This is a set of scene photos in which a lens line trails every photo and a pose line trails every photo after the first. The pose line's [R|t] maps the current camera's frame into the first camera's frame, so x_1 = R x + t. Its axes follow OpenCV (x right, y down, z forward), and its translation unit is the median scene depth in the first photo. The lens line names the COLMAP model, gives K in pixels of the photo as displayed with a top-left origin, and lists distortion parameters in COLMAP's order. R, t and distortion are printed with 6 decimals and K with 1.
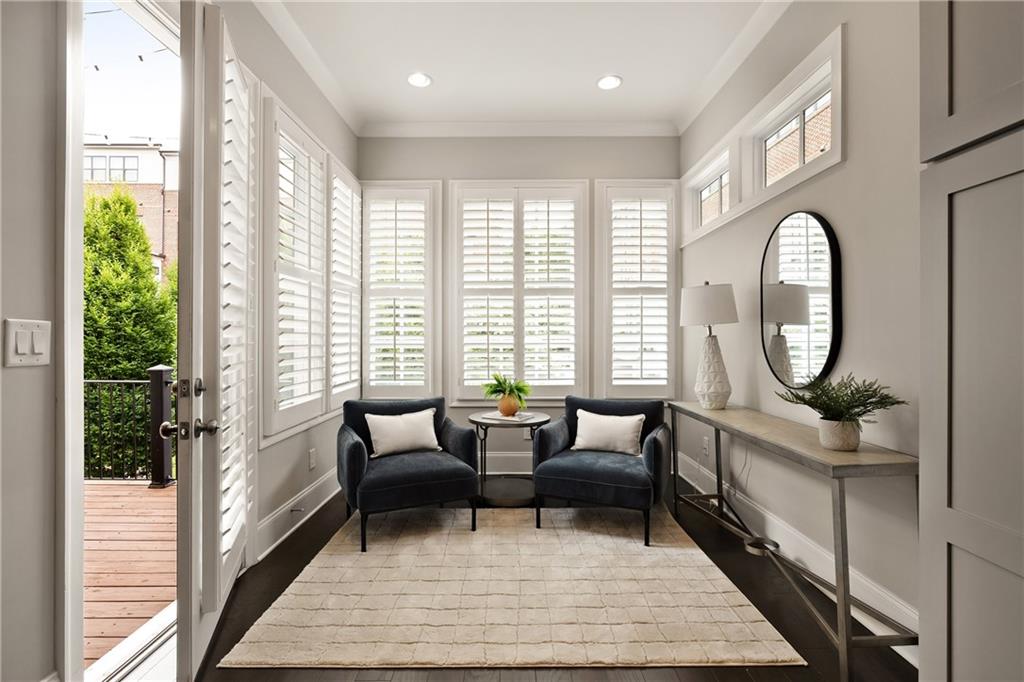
lens RADIAL K [[491.6, 0, 504.7], [0, 491.6, 332.9], [0, 0, 1]] dist [-0.004701, 0.000046]
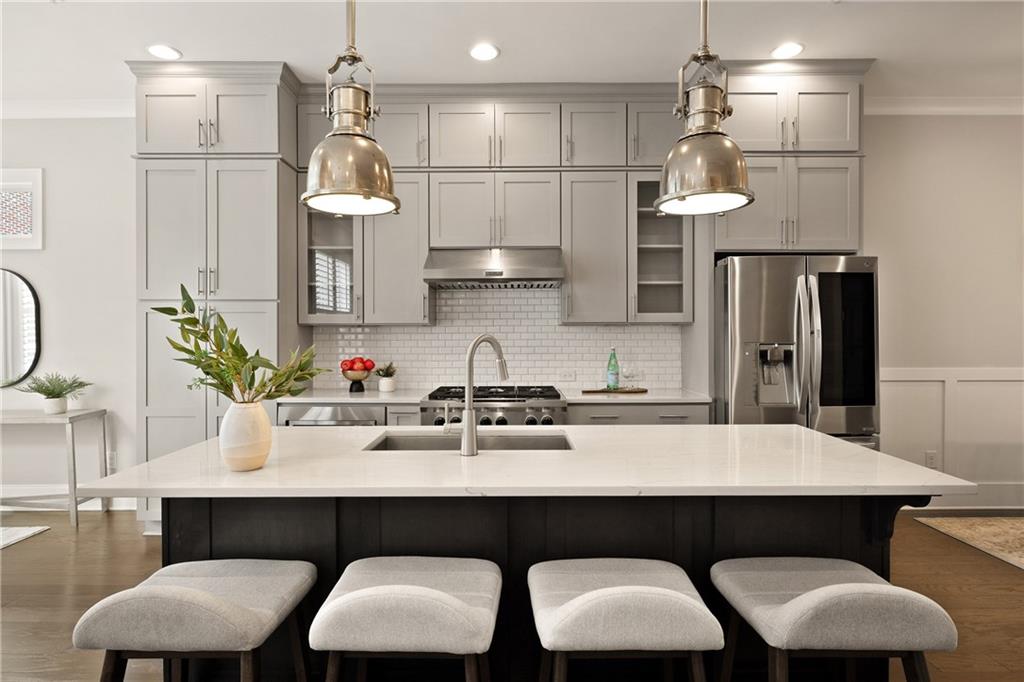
lens RADIAL K [[544.7, 0, 507.0], [0, 544.7, 337.6], [0, 0, 1]] dist [-0.001743, 0.000138]
pose [[-0.001322, -0.005022, 0.999987, -0.627452], [-0.007432, 0.999960, 0.005012, -0.034028], [-0.999972, -0.007425, -0.001360, -0.322321]]
